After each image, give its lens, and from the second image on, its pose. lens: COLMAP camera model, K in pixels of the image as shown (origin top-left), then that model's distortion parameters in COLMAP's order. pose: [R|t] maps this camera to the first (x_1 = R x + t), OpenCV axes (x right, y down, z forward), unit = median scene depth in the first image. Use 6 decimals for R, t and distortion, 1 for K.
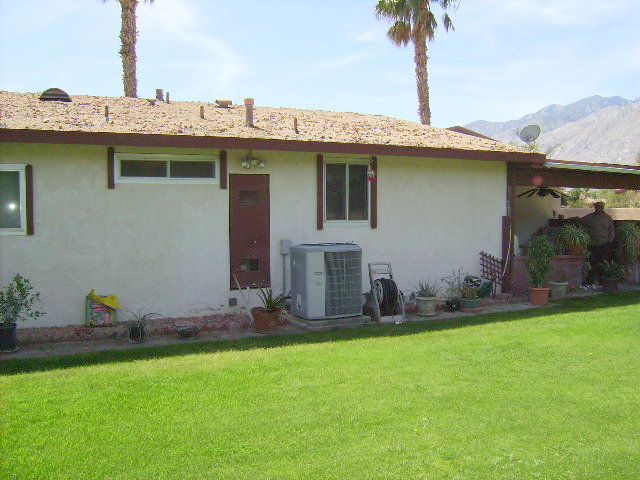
lens RADIAL K [[661.4, 0, 320.0], [0, 661.4, 241.0], [0, 0, 1]] dist [-0.125777, 0.000000]
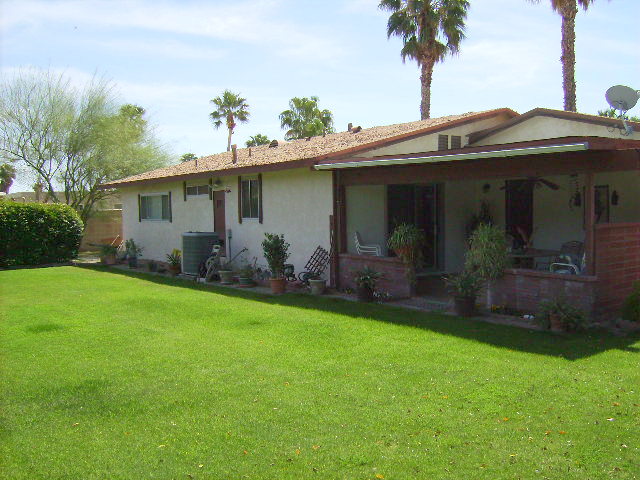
lens RADIAL K [[661.4, 0, 320.5], [0, 661.4, 240.0], [0, 0, 1]] dist [-0.125777, 0.000000]
pose [[0.182165, 0.047063, -0.982141, 1.514300], [-0.023448, 0.998778, 0.043511, -0.049404], [0.982988, 0.015103, 0.183046, 0.870878]]
